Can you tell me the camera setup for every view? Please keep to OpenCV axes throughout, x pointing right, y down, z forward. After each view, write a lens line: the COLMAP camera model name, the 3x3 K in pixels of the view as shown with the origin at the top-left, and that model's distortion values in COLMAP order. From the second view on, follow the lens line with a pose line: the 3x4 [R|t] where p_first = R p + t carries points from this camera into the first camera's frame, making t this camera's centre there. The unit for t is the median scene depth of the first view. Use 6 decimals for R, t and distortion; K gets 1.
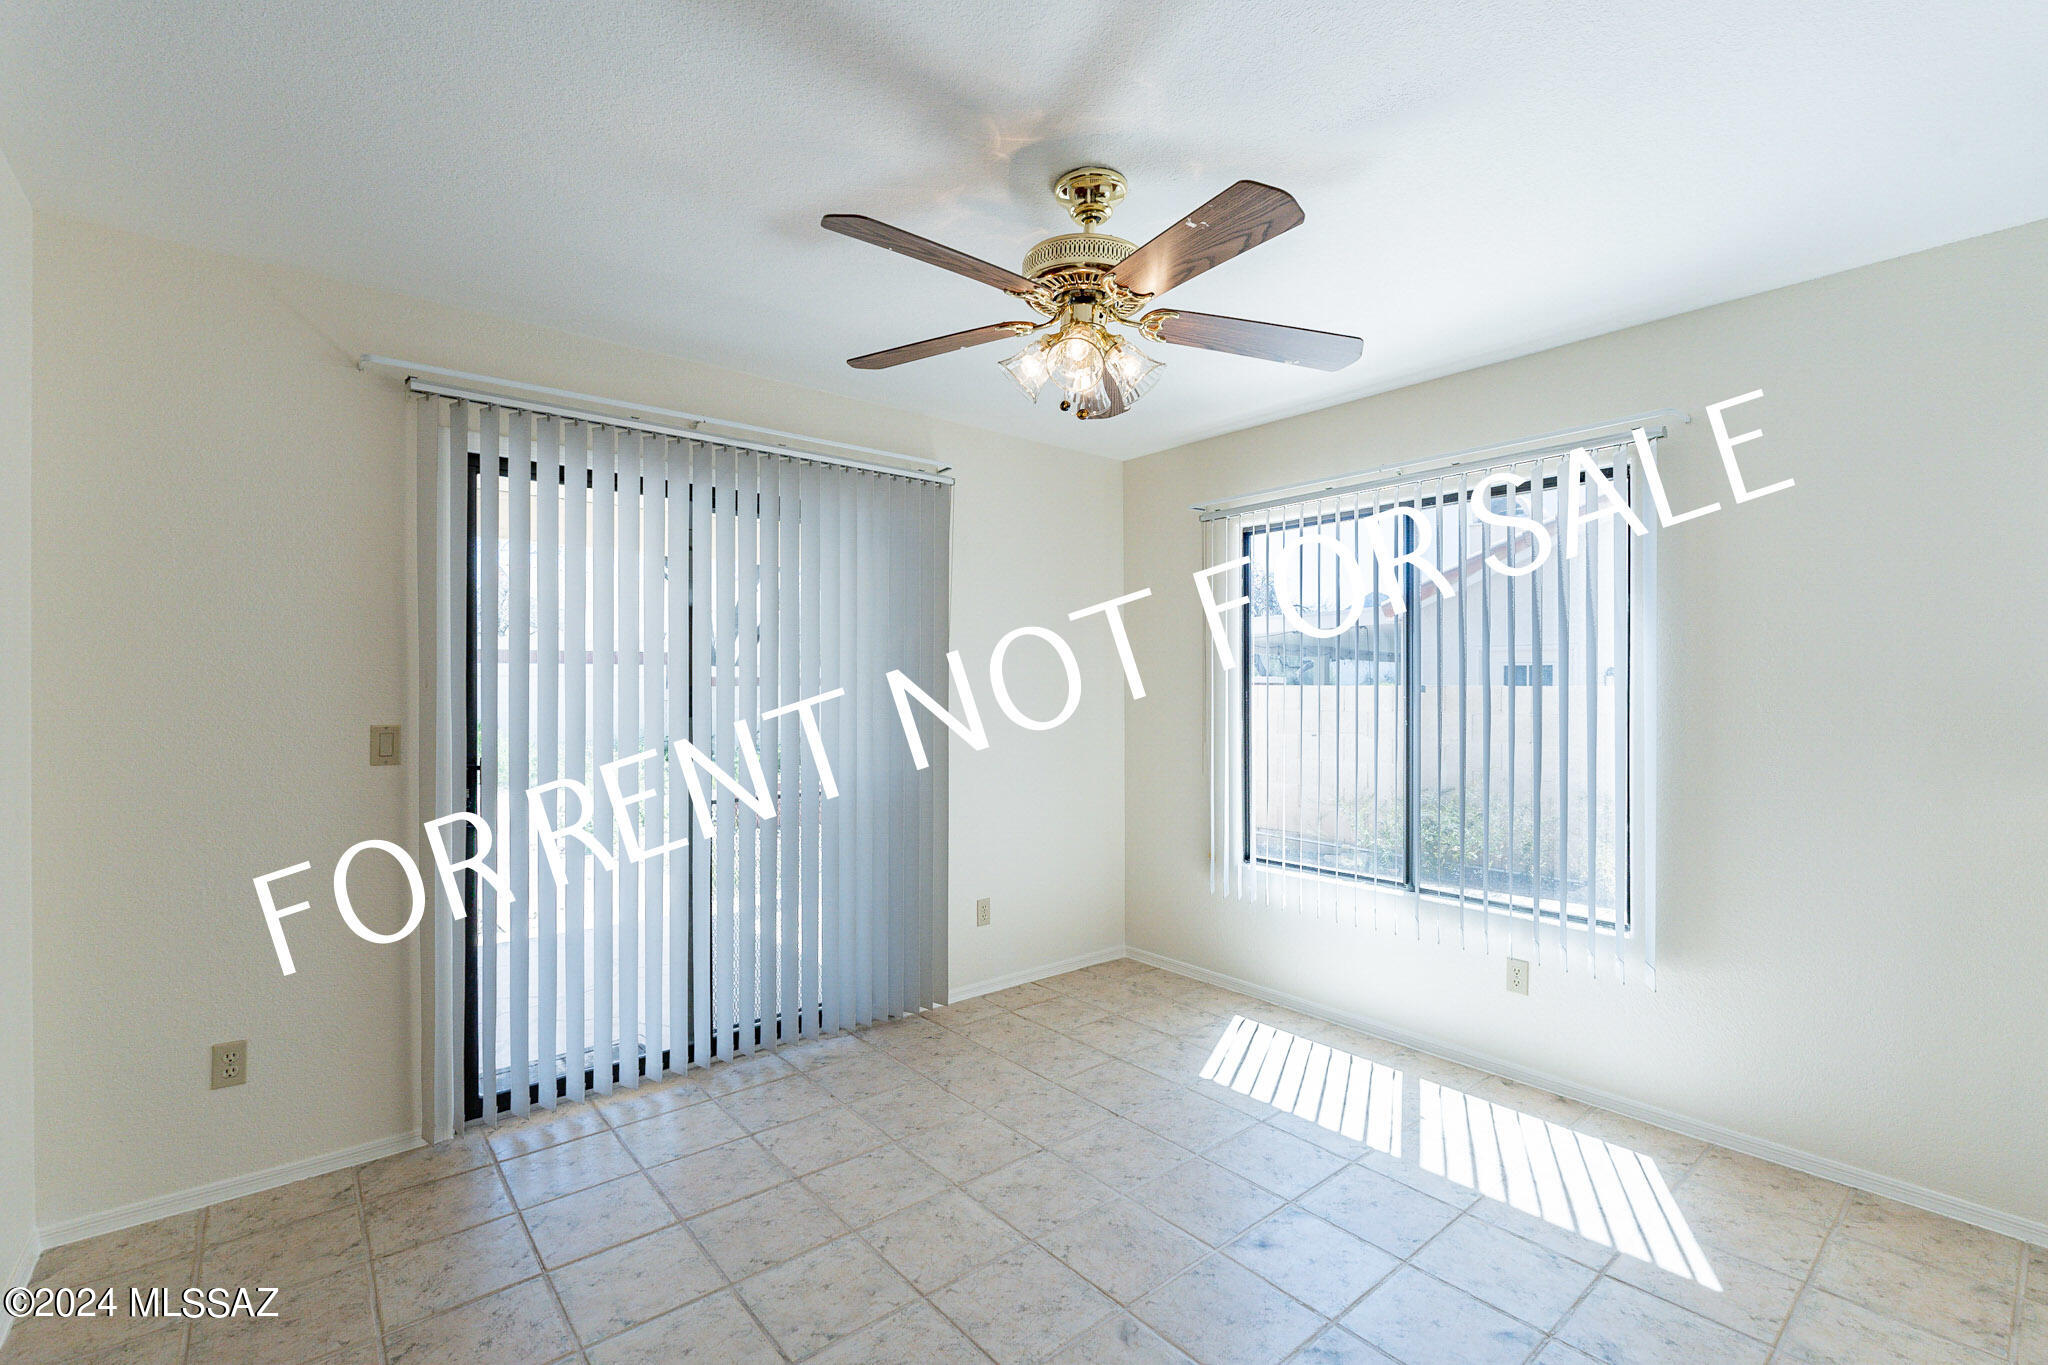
lens RADIAL K [[902.2, 0, 1022.3], [0, 902.2, 681.8], [0, 0, 1]] dist [-0.004689, 0.001022]
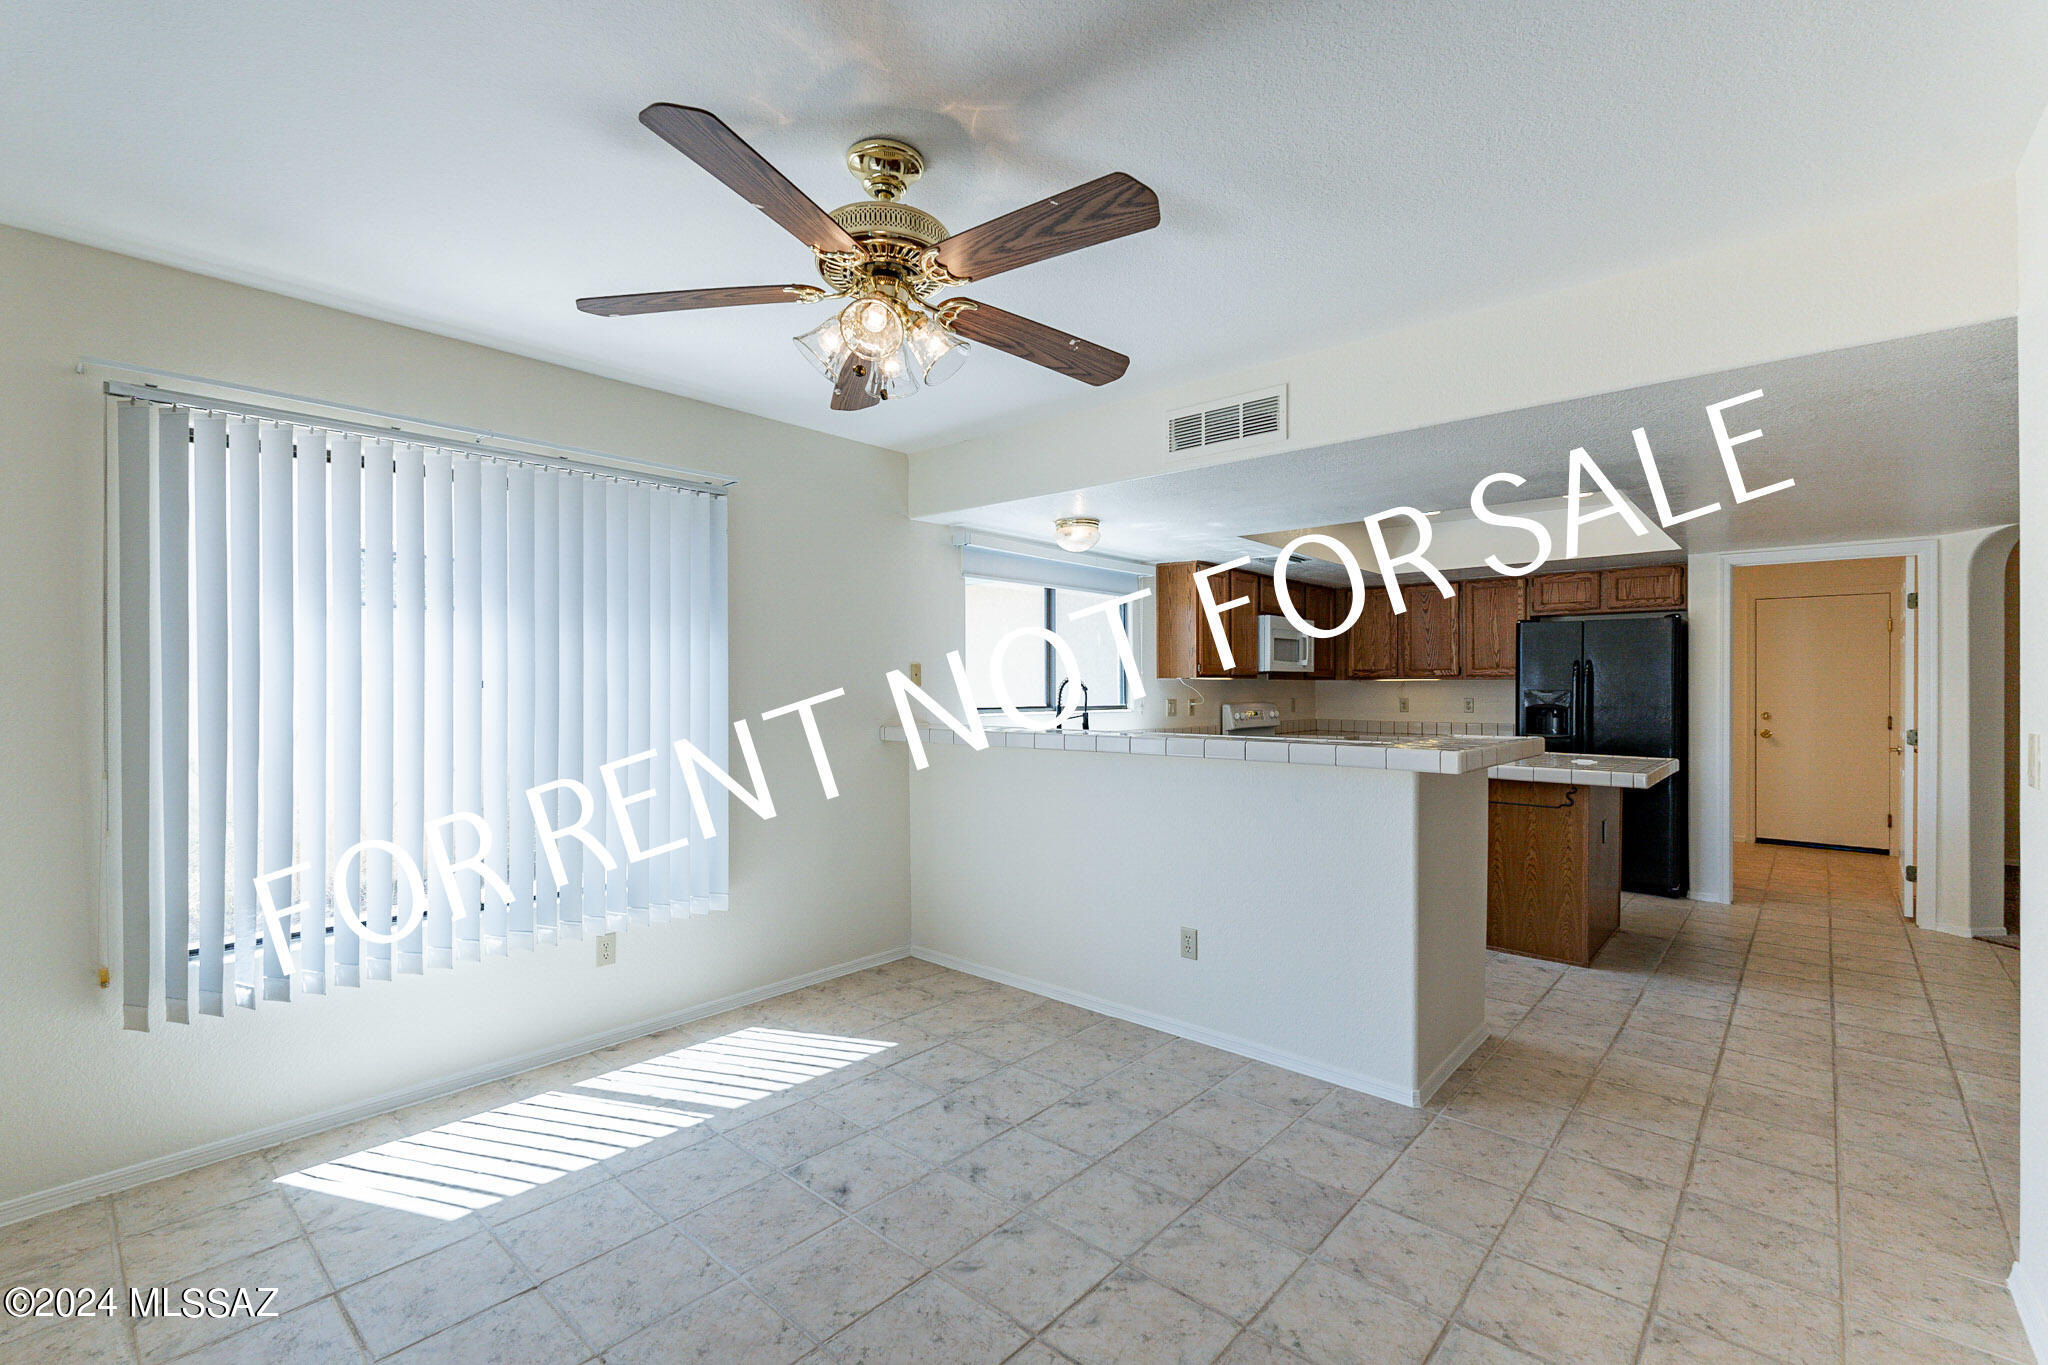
lens RADIAL K [[902.2, 0, 1022.1], [0, 902.2, 686.7], [0, 0, 1]] dist [-0.004689, 0.001022]
pose [[-0.149735, -0.005587, 0.988710, -0.685558], [-0.004530, 0.999977, 0.004965, 0.001605], [-0.988716, -0.003736, -0.149757, 0.765755]]
